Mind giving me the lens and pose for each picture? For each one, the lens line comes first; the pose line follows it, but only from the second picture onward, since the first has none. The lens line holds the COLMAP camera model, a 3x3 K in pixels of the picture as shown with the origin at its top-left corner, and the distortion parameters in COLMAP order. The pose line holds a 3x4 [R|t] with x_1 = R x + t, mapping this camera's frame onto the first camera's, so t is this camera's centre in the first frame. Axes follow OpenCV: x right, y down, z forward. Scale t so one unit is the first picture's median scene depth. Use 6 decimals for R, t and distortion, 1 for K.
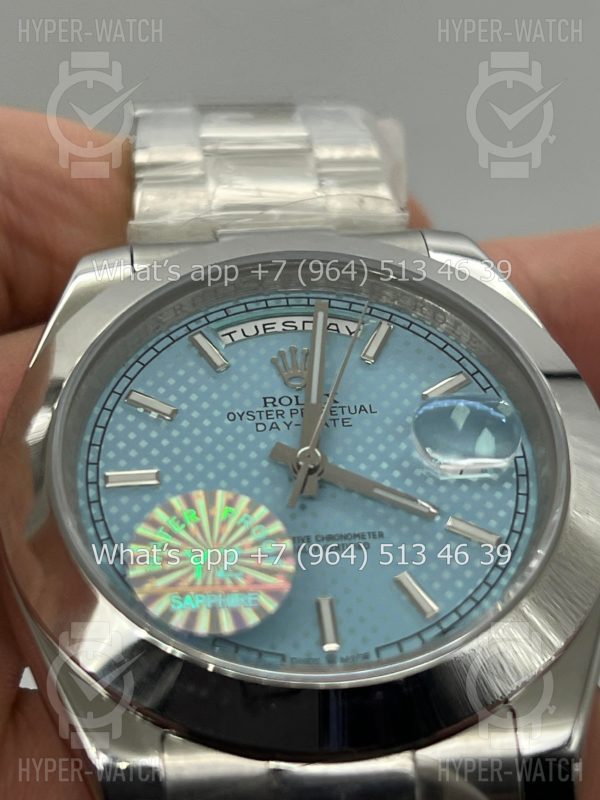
lens RADIAL K [[1892.2, 0, 300.0], [0, 1892.2, 400.0], [0, 0, 1]] dist [0.221310, -0.461536]
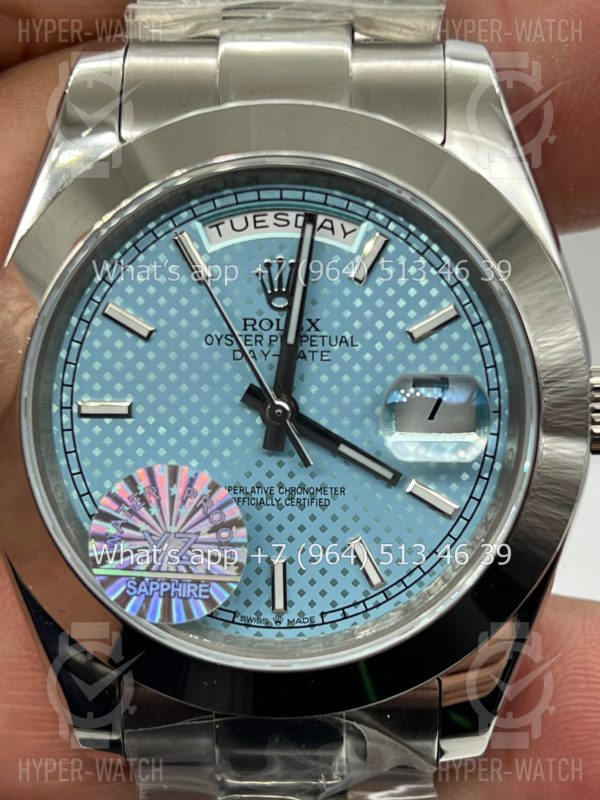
lens RADIAL K [[1892.2, 0, 300.0], [0, 1892.2, 400.0], [0, 0, 1]] dist [0.221310, -0.461536]
pose [[0.992077, 0.109993, -0.060709, 0.074156], [-0.047699, 0.776801, 0.627938, -0.590052], [0.116228, -0.620066, 0.775892, 0.222986]]
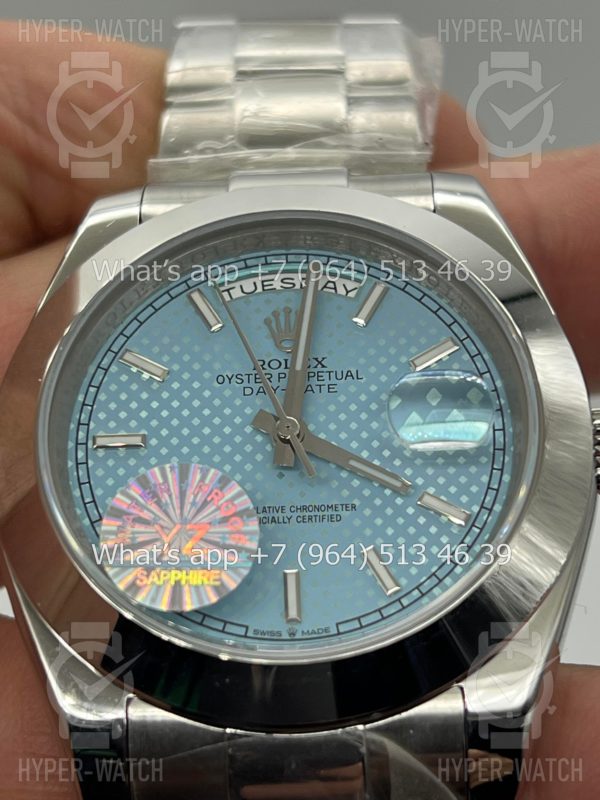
lens RADIAL K [[1892.2, 0, 300.0], [0, 1892.2, 400.0], [0, 0, 1]] dist [0.221310, -0.461536]
pose [[0.992725, 0.034812, -0.115265, 0.126135], [-0.017407, 0.988731, 0.148690, -0.134420], [0.119142, -0.145602, 0.982143, -0.007116]]
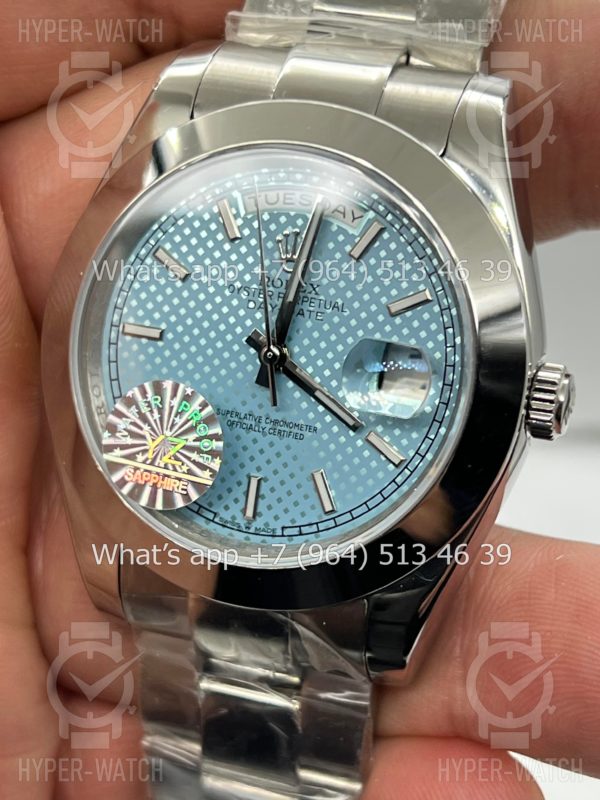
lens RADIAL K [[1892.2, 0, 300.0], [0, 1892.2, 400.0], [0, 0, 1]] dist [0.221310, -0.461536]
pose [[0.907481, 0.269447, -0.322299, 0.411038], [-0.016607, 0.789618, 0.613375, -0.675559], [0.419765, -0.551273, 0.721038, 0.113982]]
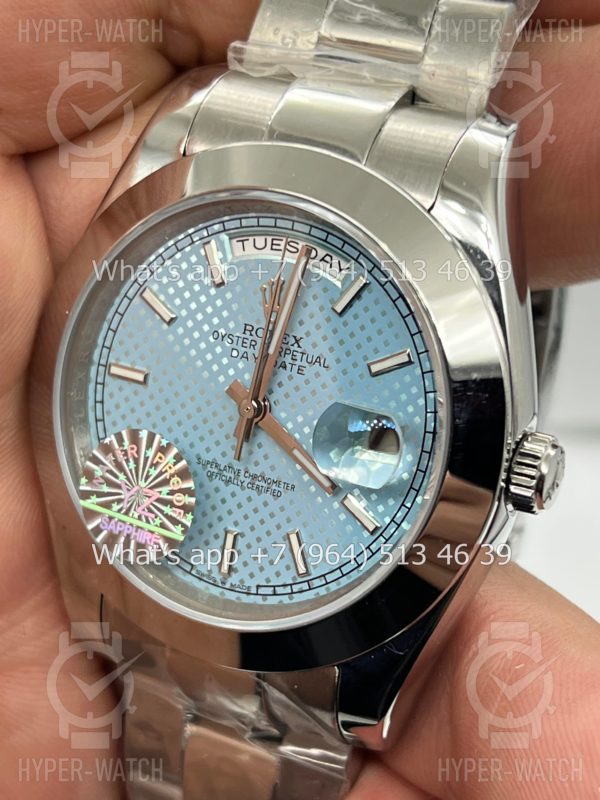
lens RADIAL K [[1892.2, 0, 300.0], [0, 1892.2, 400.0], [0, 0, 1]] dist [0.221310, -0.461536]
pose [[0.845633, 0.330349, -0.419255, 0.507241], [0.039376, 0.744718, 0.666216, -0.733106], [0.532311, -0.579883, 0.616750, 0.292747]]
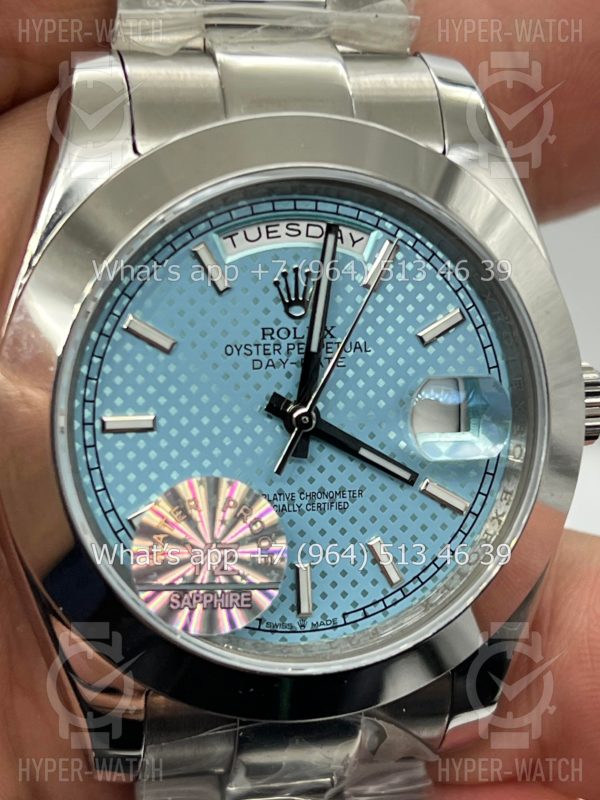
lens RADIAL K [[1892.2, 0, 300.0], [0, 1892.2, 400.0], [0, 0, 1]] dist [0.221310, -0.461536]
pose [[0.975381, 0.070013, 0.209118, -0.206074], [-0.183978, 0.781183, 0.596577, -0.570503], [-0.121592, -0.620363, 0.774832, 0.213546]]
